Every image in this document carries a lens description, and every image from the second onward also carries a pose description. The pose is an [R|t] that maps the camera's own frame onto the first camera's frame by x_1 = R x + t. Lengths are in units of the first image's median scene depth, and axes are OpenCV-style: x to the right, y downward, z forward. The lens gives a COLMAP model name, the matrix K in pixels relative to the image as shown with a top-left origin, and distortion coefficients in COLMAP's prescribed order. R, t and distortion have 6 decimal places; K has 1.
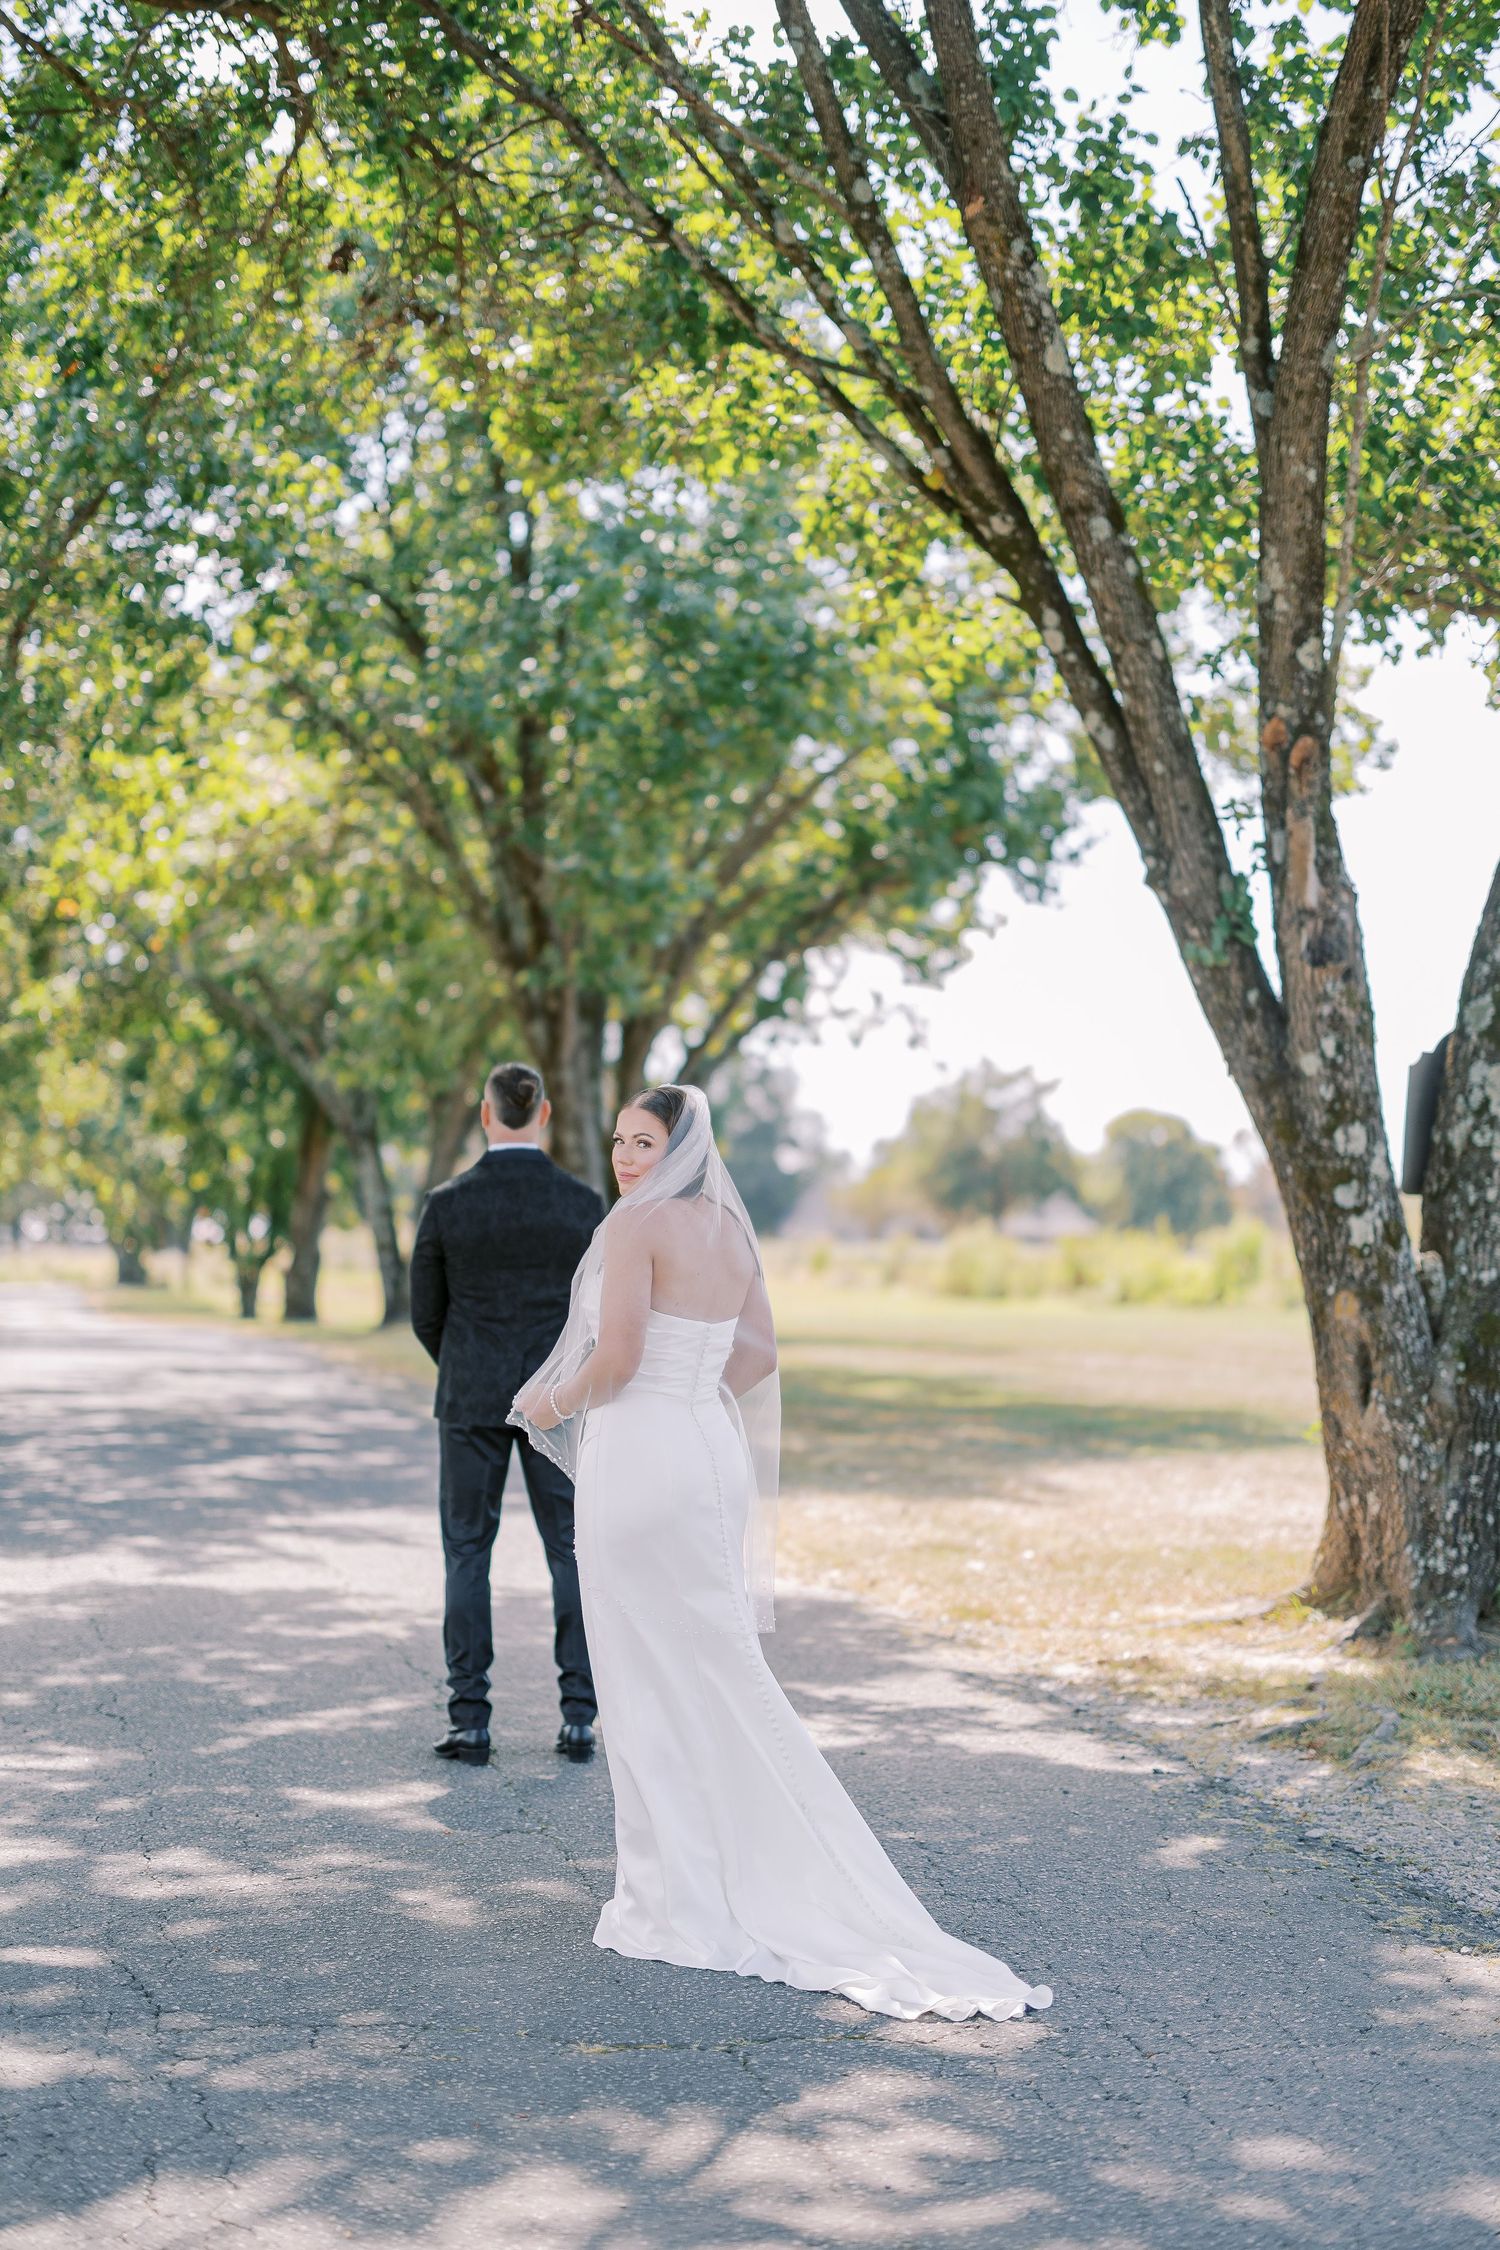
lens RADIAL K [[3268.8, 0, 750.0], [0, 3268.8, 1125.0], [0, 0, 1]] dist [0.023865, 0.038643]
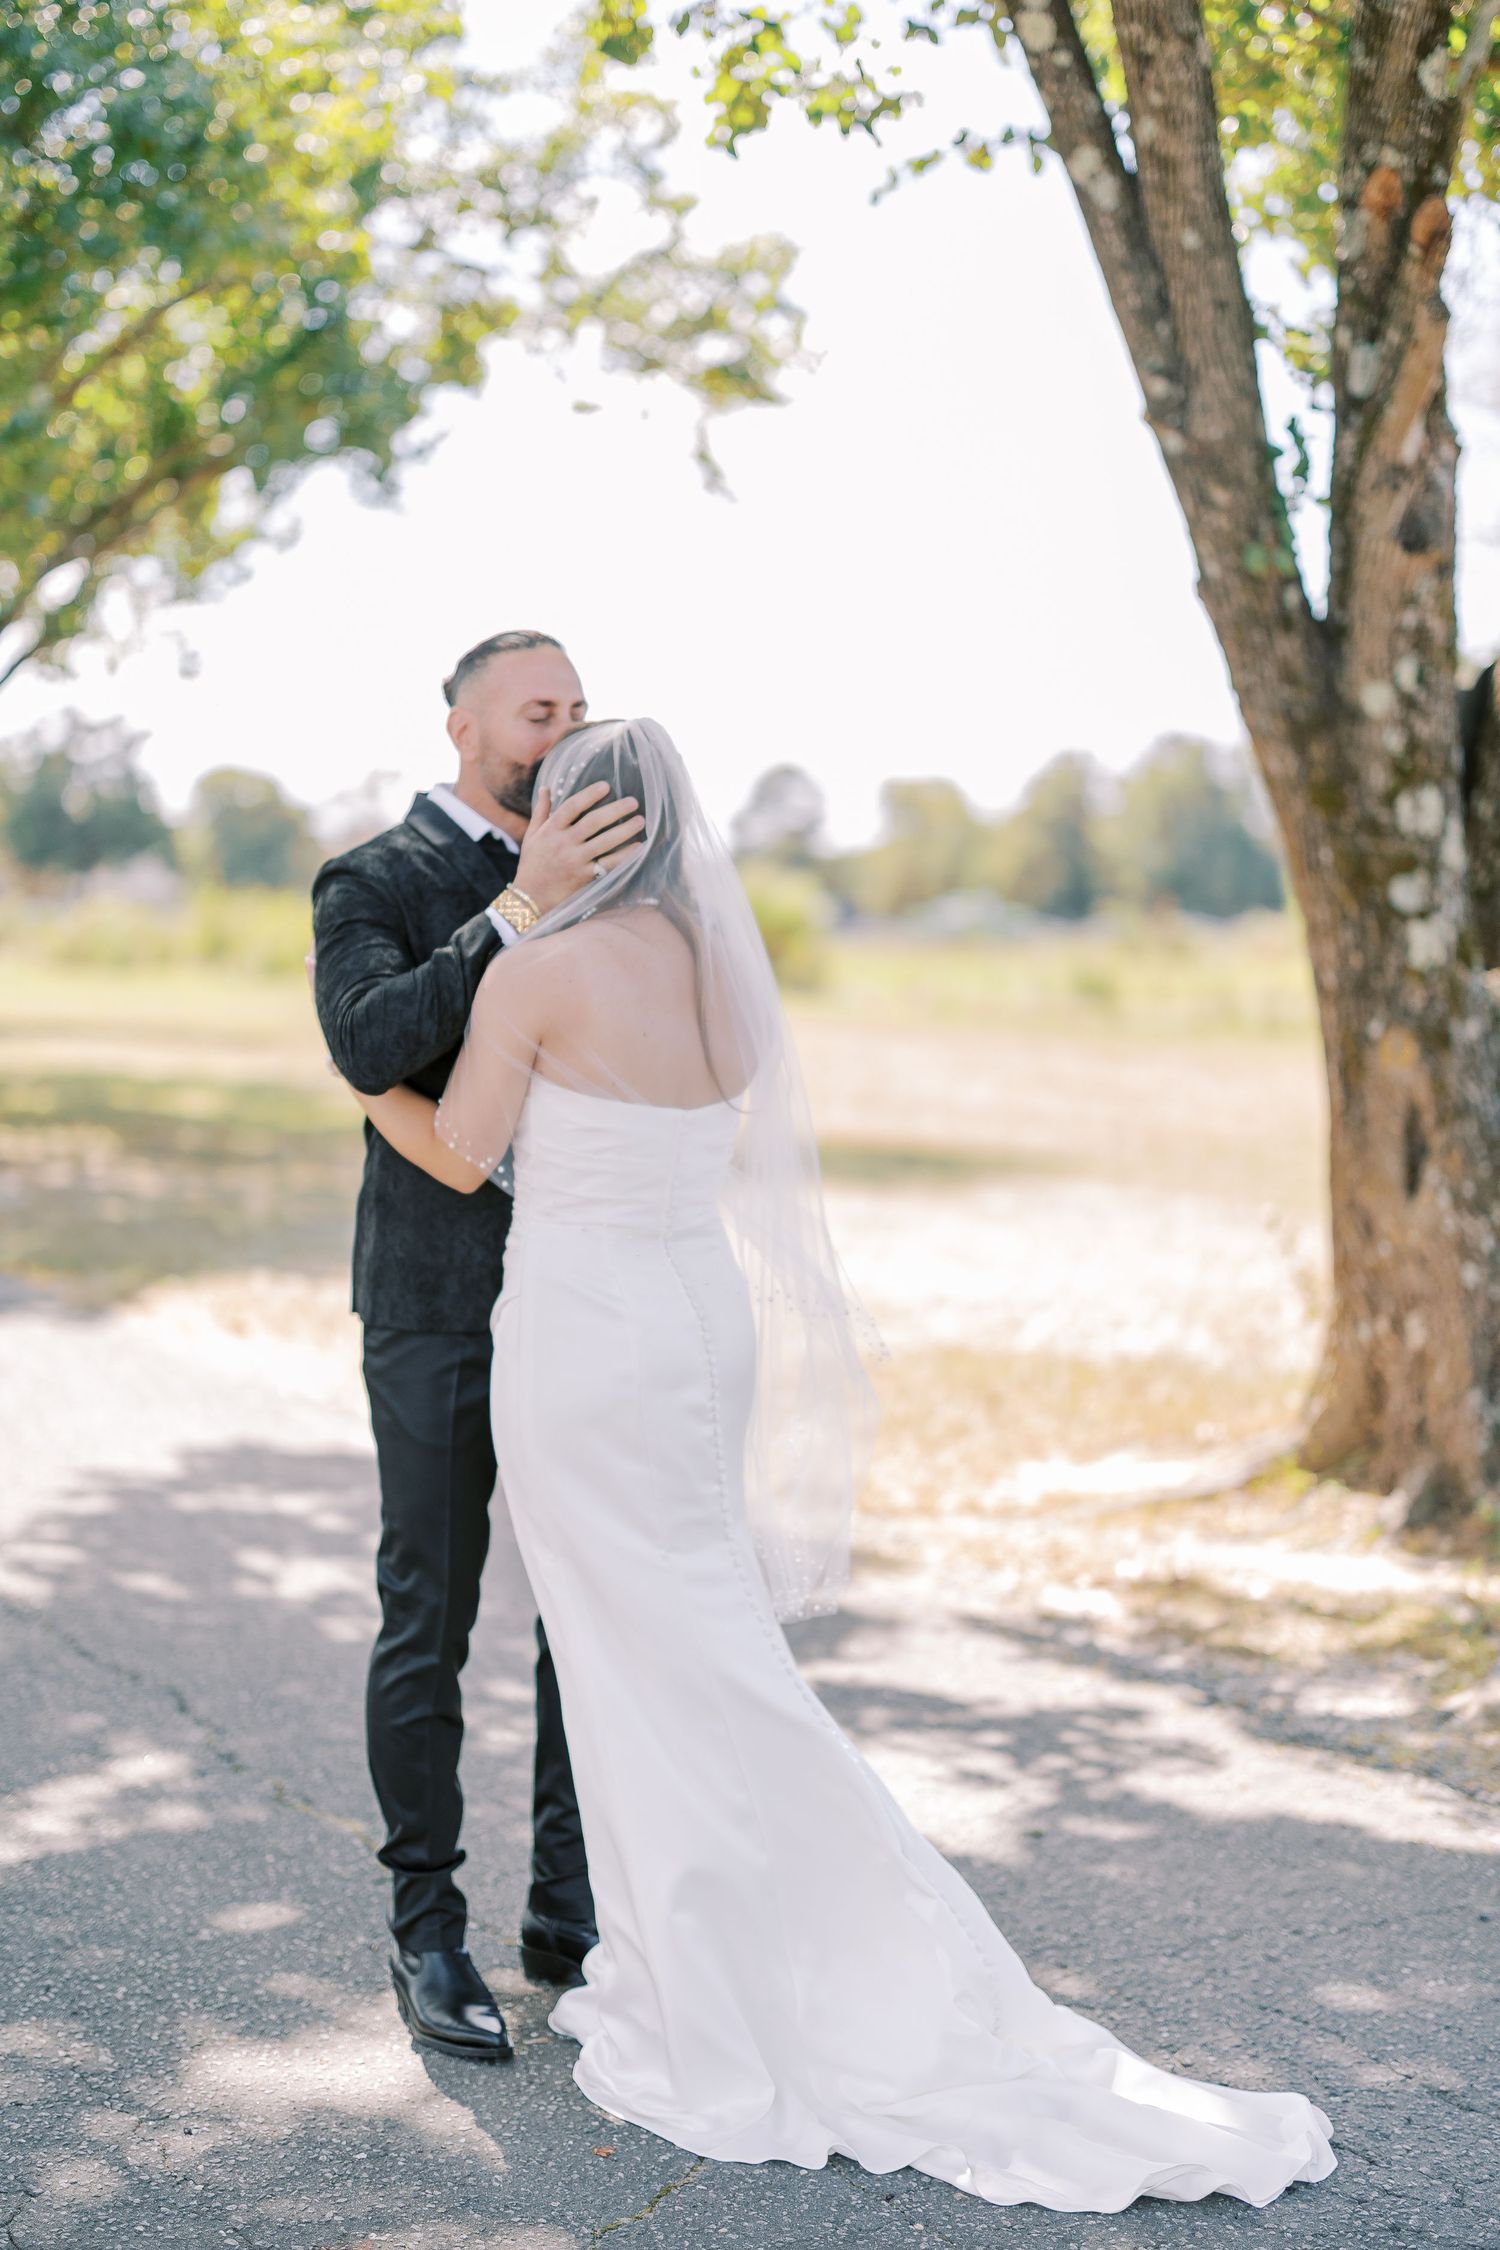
lens RADIAL K [[3434.4, 0, 756.5], [0, 3434.4, 1153.8], [0, 0, 1]] dist [0.019630, -0.025946]
pose [[0.963670, -0.012159, 0.266817, -0.144095], [-0.016909, 0.994182, 0.106374, 0.001561], [-0.266559, -0.107021, 0.957859, 0.336623]]
